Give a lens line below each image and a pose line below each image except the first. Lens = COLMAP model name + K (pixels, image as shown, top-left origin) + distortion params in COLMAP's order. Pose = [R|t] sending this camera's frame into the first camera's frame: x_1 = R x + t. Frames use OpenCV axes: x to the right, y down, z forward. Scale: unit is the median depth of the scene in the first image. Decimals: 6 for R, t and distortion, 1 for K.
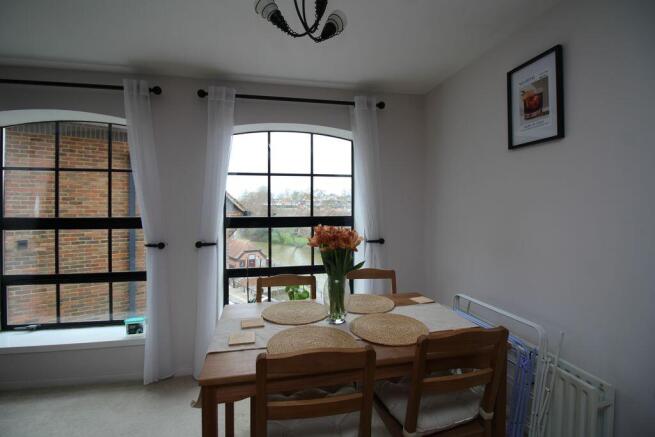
lens RADIAL K [[306.9, 0, 327.9], [0, 306.9, 205.9], [0, 0, 1]] dist [0.001814, -0.011536]
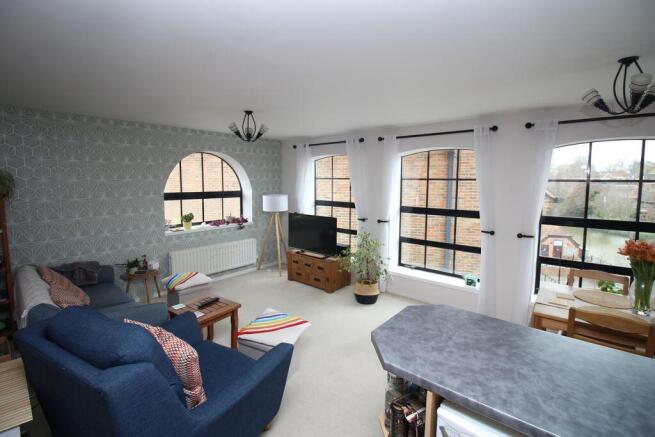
lens RADIAL K [[306.9, 0, 327.9], [0, 306.9, 205.9], [0, 0, 1]] dist [0.001814, -0.011536]
pose [[0.625763, 0.070820, -0.776791, 0.096171], [-0.006519, 0.996310, 0.085582, -0.110387], [0.779986, -0.048490, 0.623916, -0.491972]]
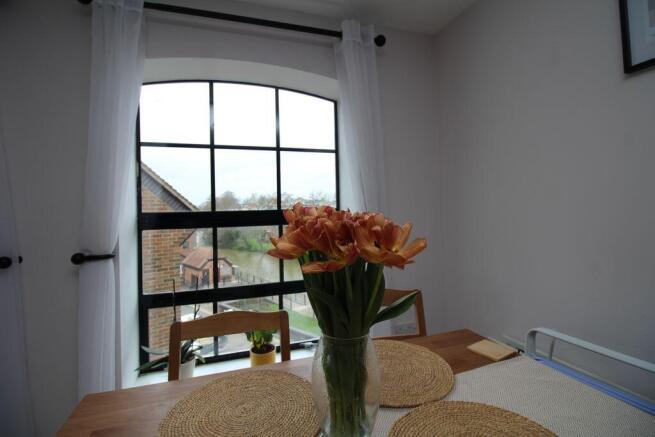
lens RADIAL K [[306.9, 0, 327.9], [0, 306.9, 205.9], [0, 0, 1]] dist [0.001814, -0.011536]
pose [[0.994332, -0.020582, 0.104308, -0.018004], [0.022026, 0.999677, -0.012709, 0.041704], [-0.104012, 0.014935, 0.994464, 0.353222]]
